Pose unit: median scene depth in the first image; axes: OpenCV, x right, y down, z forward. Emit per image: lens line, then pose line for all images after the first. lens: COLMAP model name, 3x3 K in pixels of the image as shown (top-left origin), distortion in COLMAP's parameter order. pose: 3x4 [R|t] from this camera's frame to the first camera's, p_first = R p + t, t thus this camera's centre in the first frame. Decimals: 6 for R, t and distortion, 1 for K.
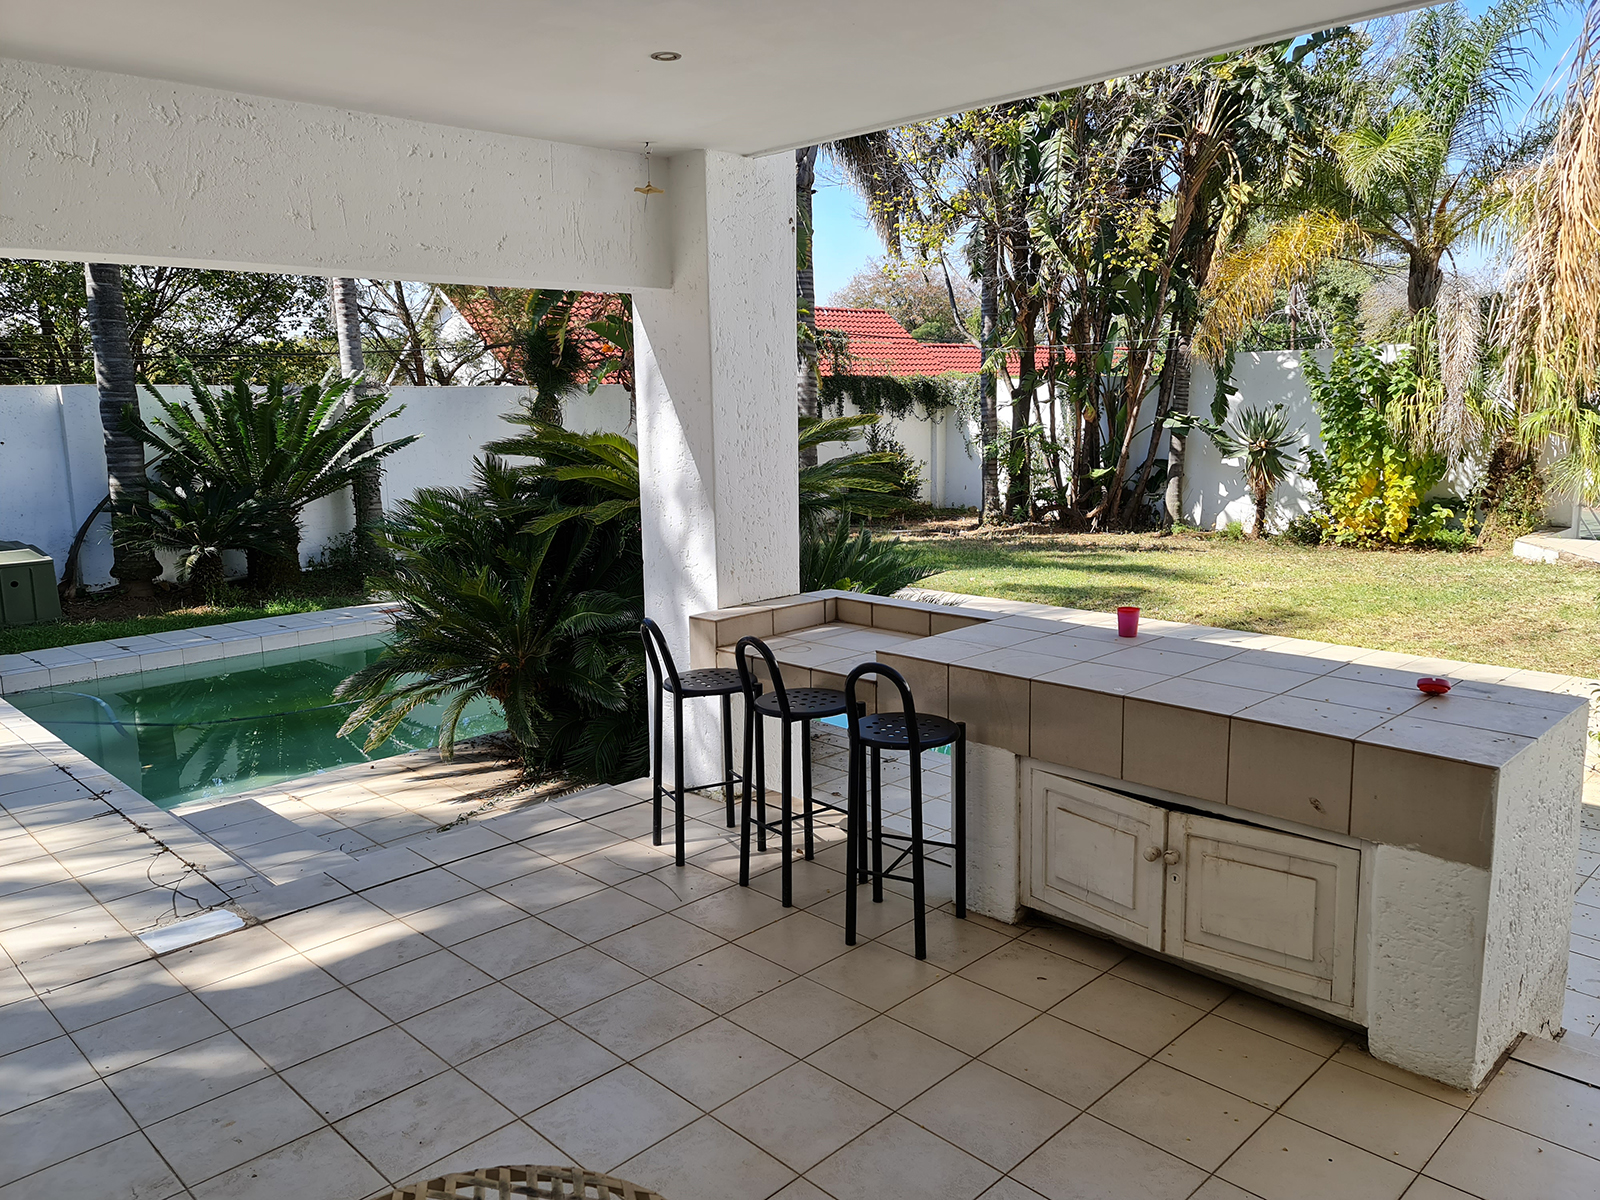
lens RADIAL K [[1182.2, 0, 806.0], [0, 1182.2, 572.4], [0, 0, 1]] dist [0.079072, -0.054653]
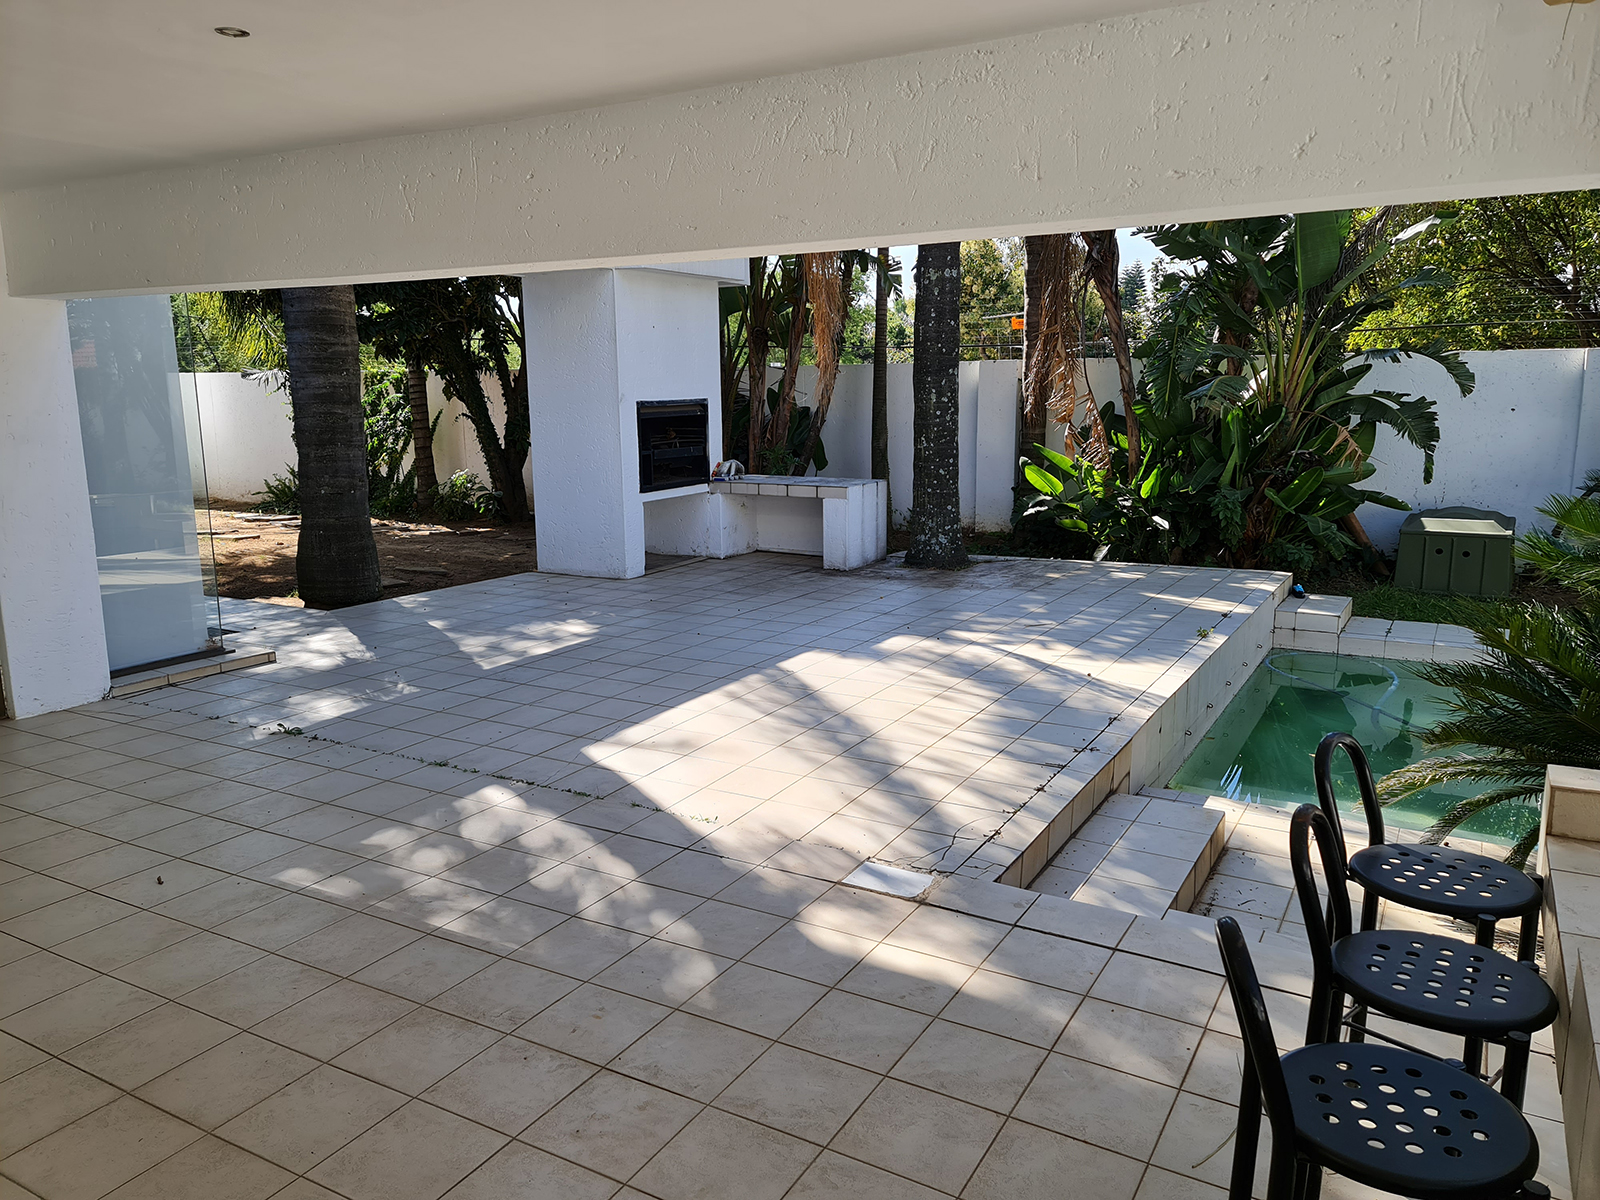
lens RADIAL K [[1182.2, 0, 787.5], [0, 1182.2, 591.6], [0, 0, 1]] dist [0.079072, -0.054653]
pose [[0.252419, 0.184982, -0.949772, 0.301948], [-0.139546, 0.978255, 0.153443, -0.072098], [0.957503, 0.093805, 0.272743, 0.441420]]
